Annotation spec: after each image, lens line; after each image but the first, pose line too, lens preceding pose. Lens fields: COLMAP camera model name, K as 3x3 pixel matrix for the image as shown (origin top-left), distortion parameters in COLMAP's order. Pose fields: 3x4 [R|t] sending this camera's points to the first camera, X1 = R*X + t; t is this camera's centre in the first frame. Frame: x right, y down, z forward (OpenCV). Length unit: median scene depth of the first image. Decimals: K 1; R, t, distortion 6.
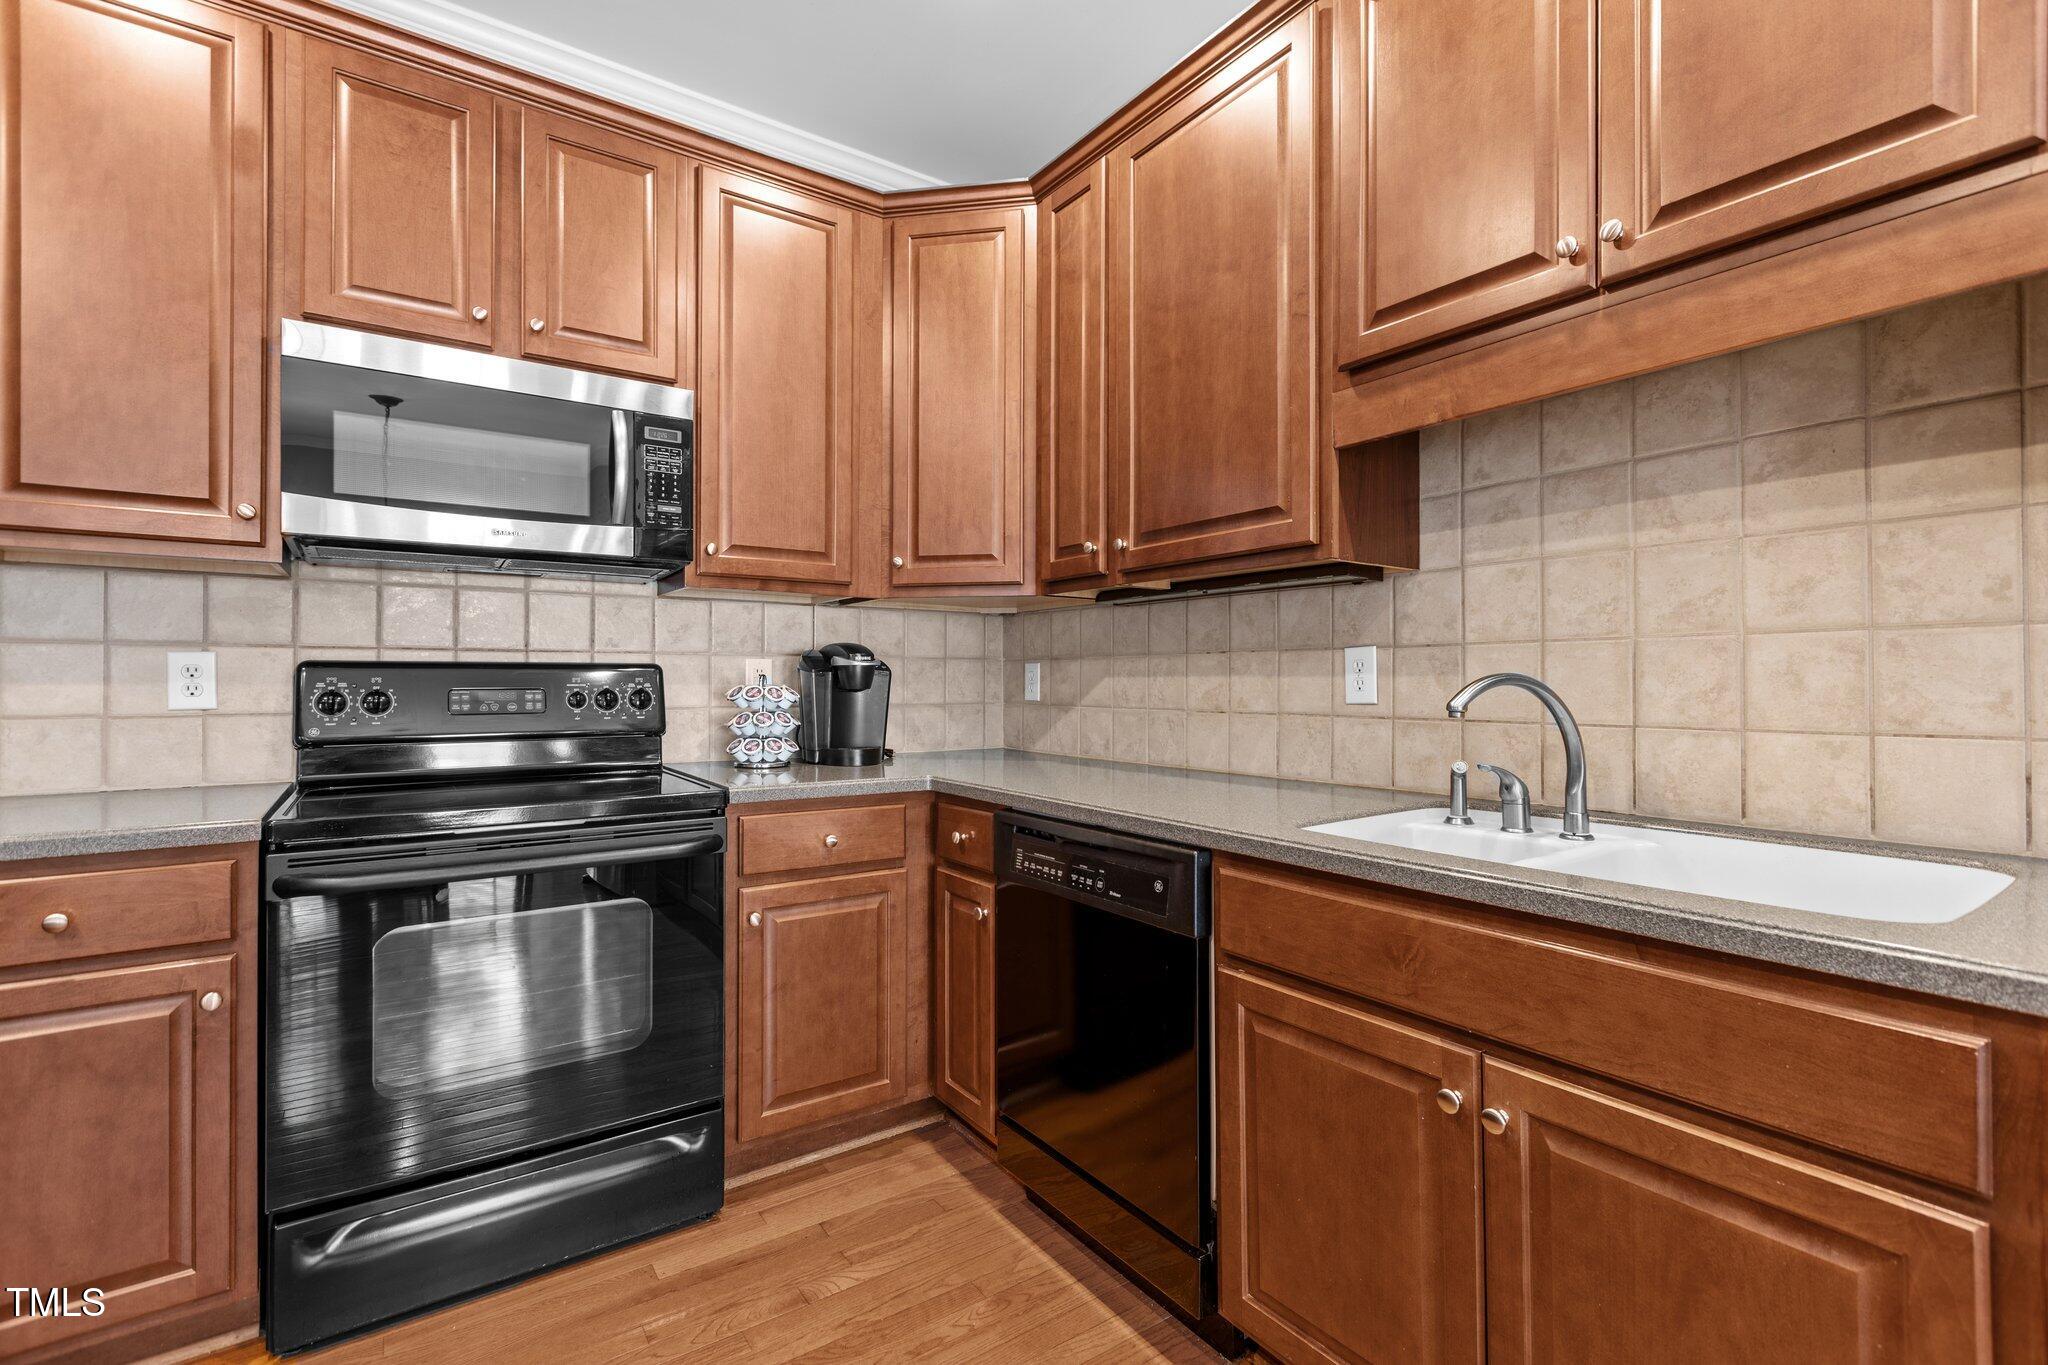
lens RADIAL K [[920.9, 0, 1027.2], [0, 920.9, 673.7], [0, 0, 1]] dist [0.003265, -0.000044]
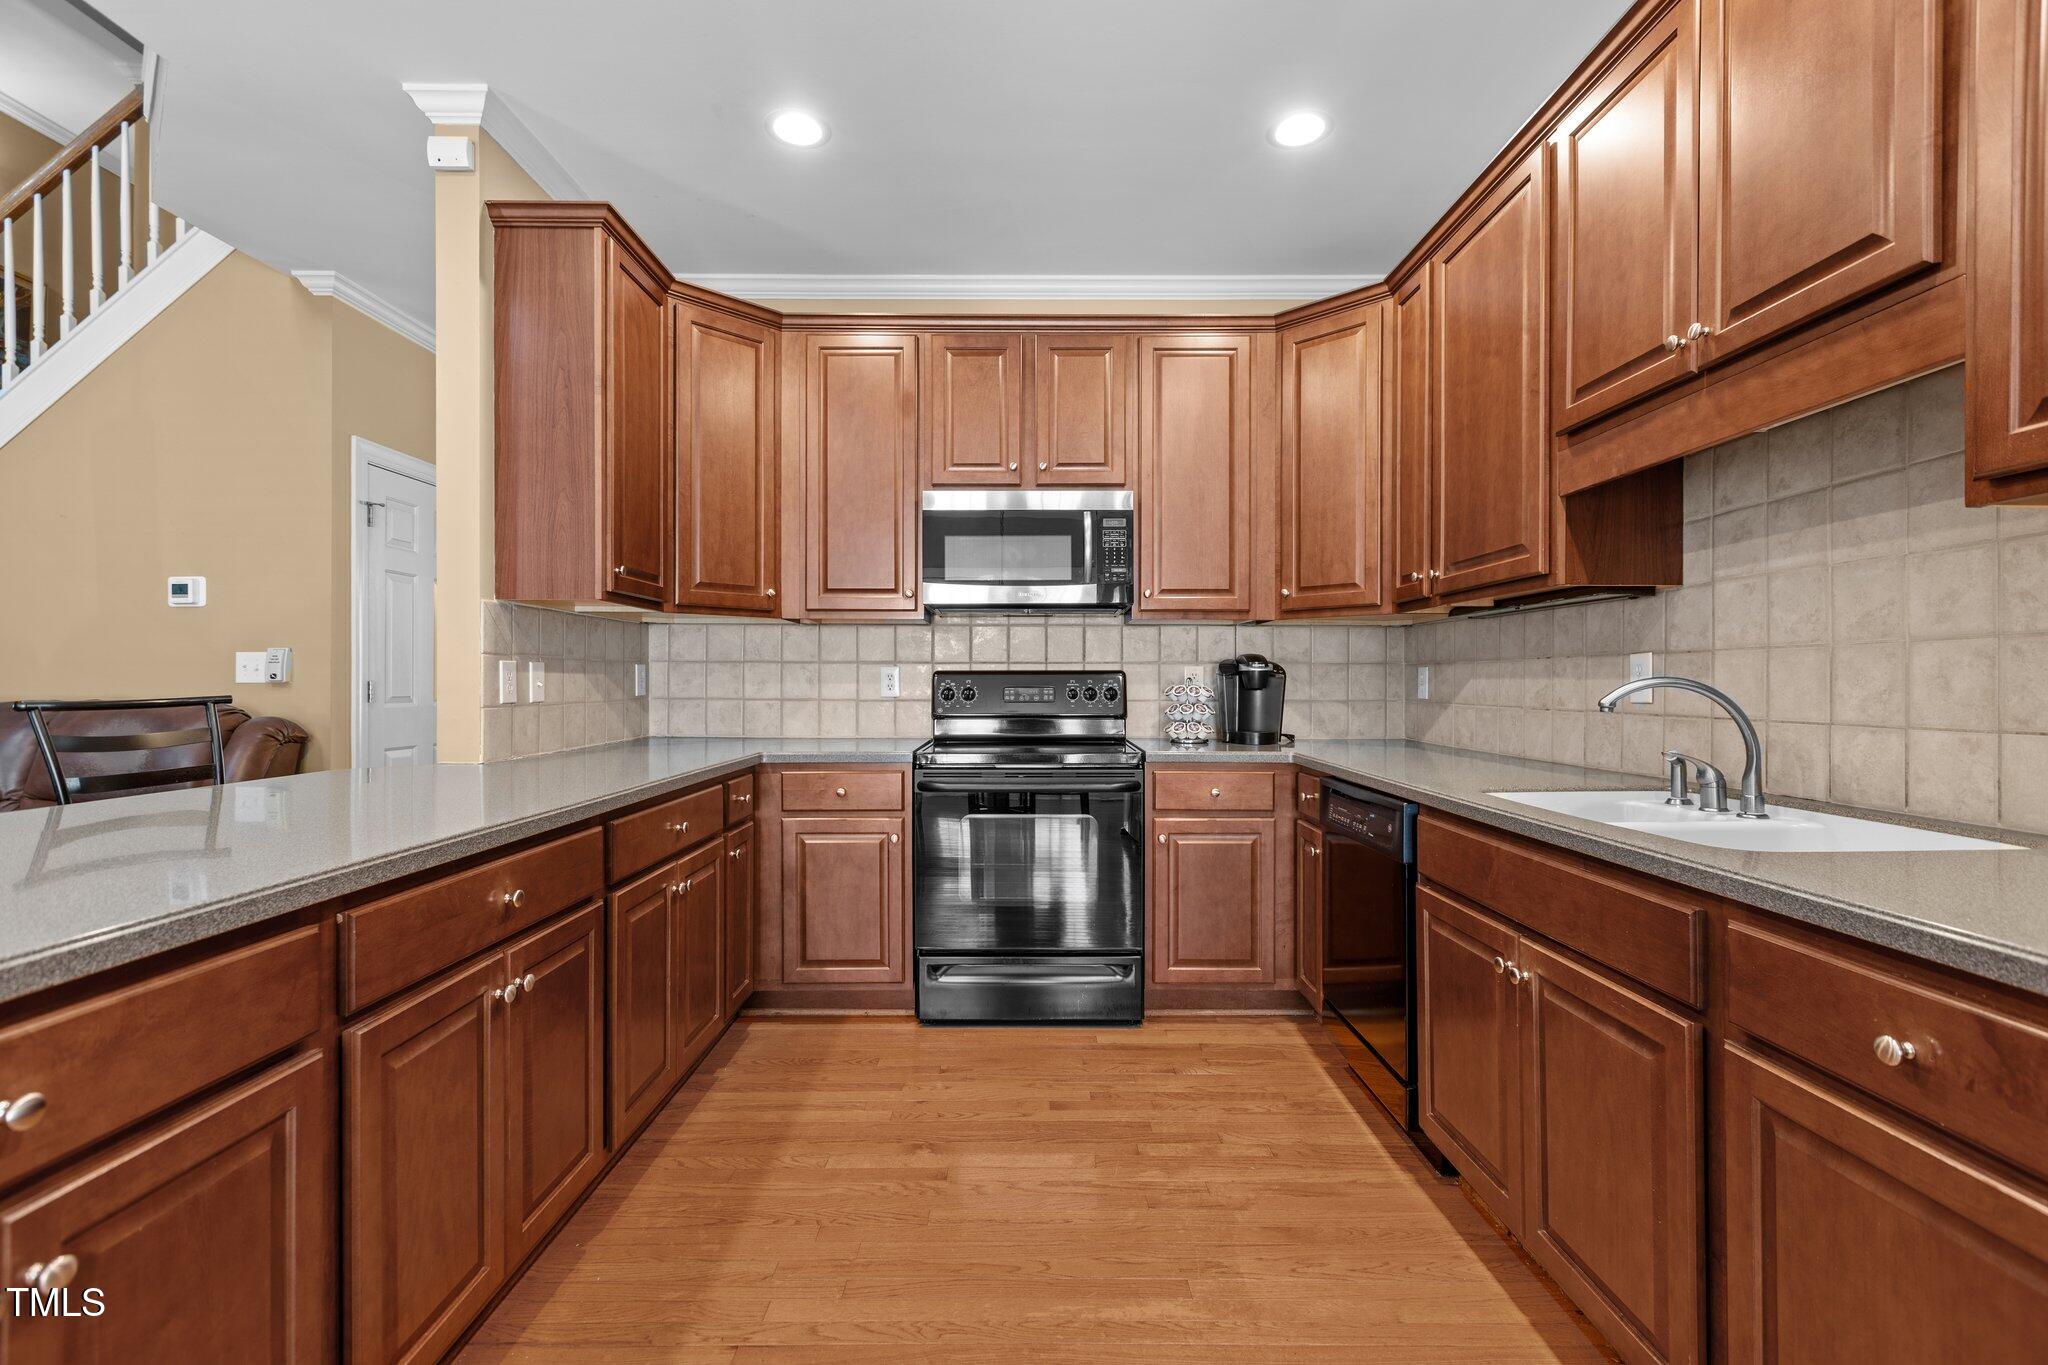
lens RADIAL K [[920.9, 0, 1024.2], [0, 920.9, 684.1], [0, 0, 1]] dist [0.003265, -0.000044]
pose [[0.819316, 0.002277, -0.573338, 0.415082], [0.004384, 0.999938, 0.010236, -0.005966], [0.573326, -0.010900, 0.819255, -0.400612]]
